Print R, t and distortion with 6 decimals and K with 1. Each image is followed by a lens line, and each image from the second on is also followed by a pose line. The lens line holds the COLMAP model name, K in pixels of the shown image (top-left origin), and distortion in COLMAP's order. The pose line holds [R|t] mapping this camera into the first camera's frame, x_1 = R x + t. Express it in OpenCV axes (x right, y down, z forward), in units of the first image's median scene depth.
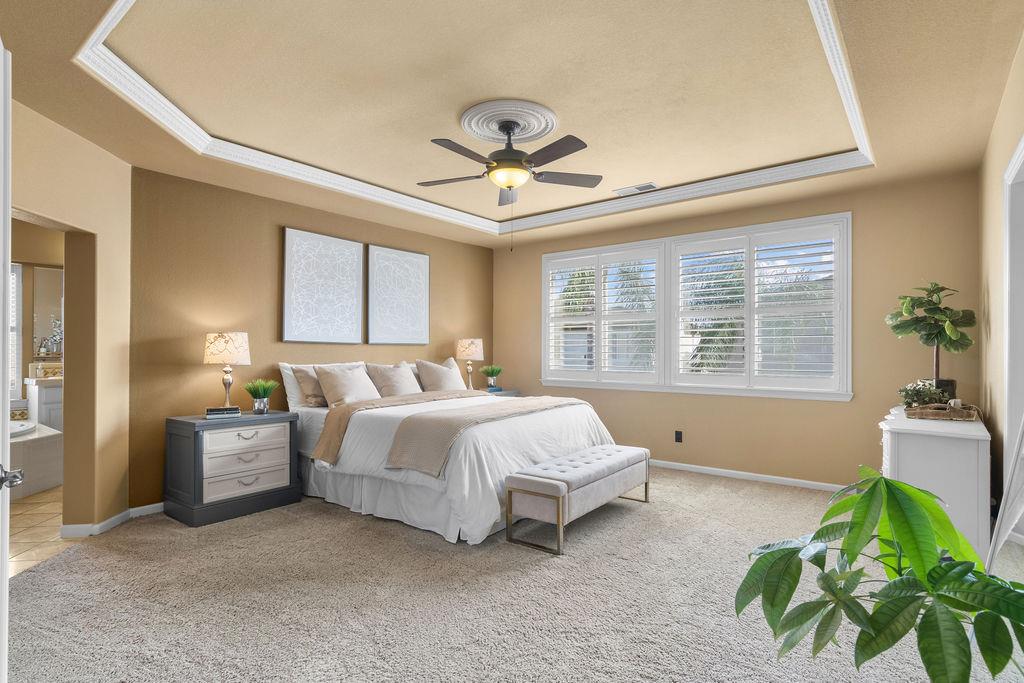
lens RADIAL K [[522.9, 0, 514.0], [0, 522.9, 344.2], [0, 0, 1]] dist [-0.003501, -0.000368]
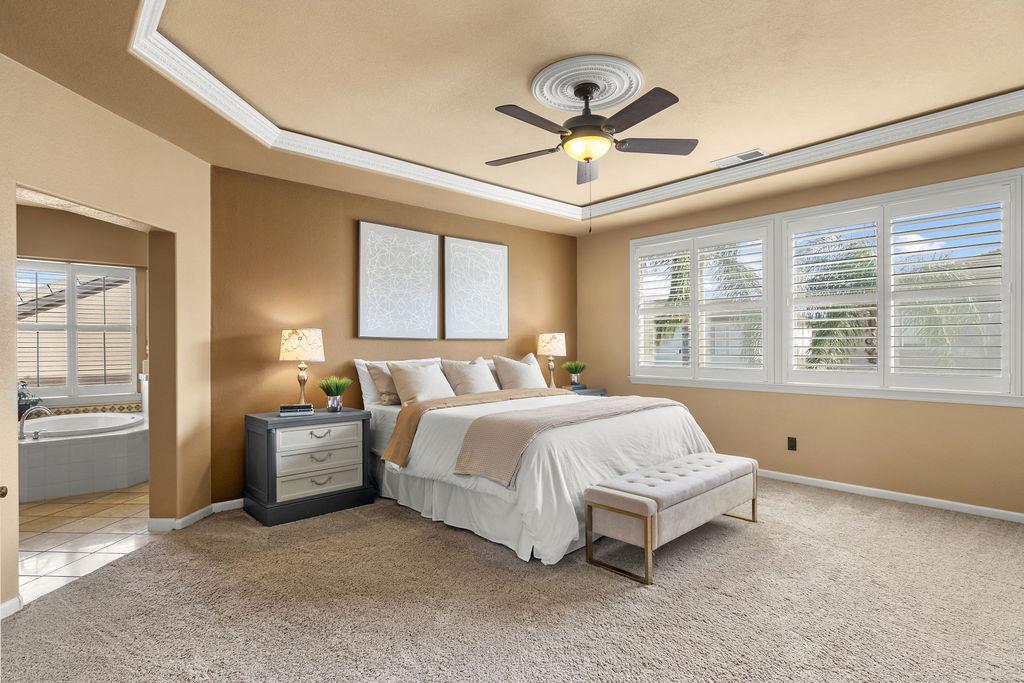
lens RADIAL K [[522.9, 0, 514.0], [0, 522.9, 344.2], [0, 0, 1]] dist [-0.003501, -0.000368]
pose [[0.984965, -0.006617, -0.172626, 0.017476], [0.008281, 0.999926, 0.008918, 0.001029], [0.172554, -0.010213, 0.984947, 0.101269]]
